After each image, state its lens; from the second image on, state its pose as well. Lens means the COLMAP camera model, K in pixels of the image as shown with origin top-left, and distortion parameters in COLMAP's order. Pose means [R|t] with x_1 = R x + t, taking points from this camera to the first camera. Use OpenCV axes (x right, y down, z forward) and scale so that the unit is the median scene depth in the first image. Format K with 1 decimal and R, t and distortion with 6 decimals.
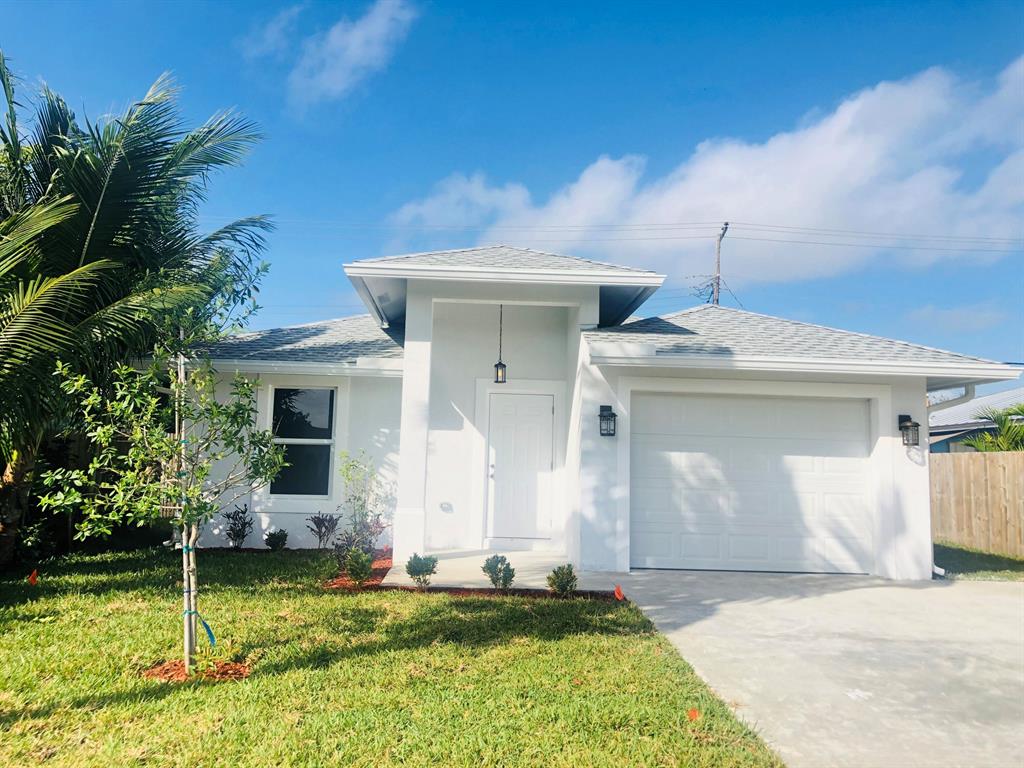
lens RADIAL K [[896.5, 0, 506.7], [0, 896.5, 385.6], [0, 0, 1]] dist [0.051421, -0.005092]
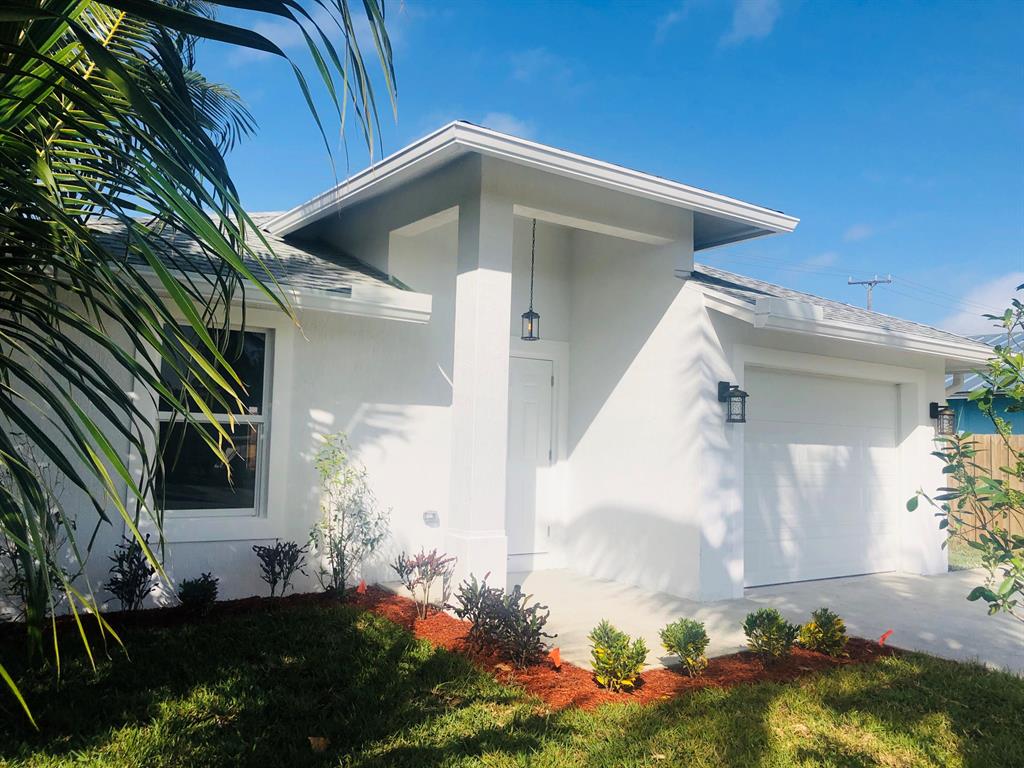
lens RADIAL K [[896.5, 0, 506.7], [0, 896.5, 385.6], [0, 0, 1]] dist [0.051421, -0.005092]
pose [[0.823289, 0.035605, 0.566505, -0.501507], [-0.059483, 0.997947, 0.023724, 0.020172], [-0.564498, -0.053229, 0.823717, 0.512803]]
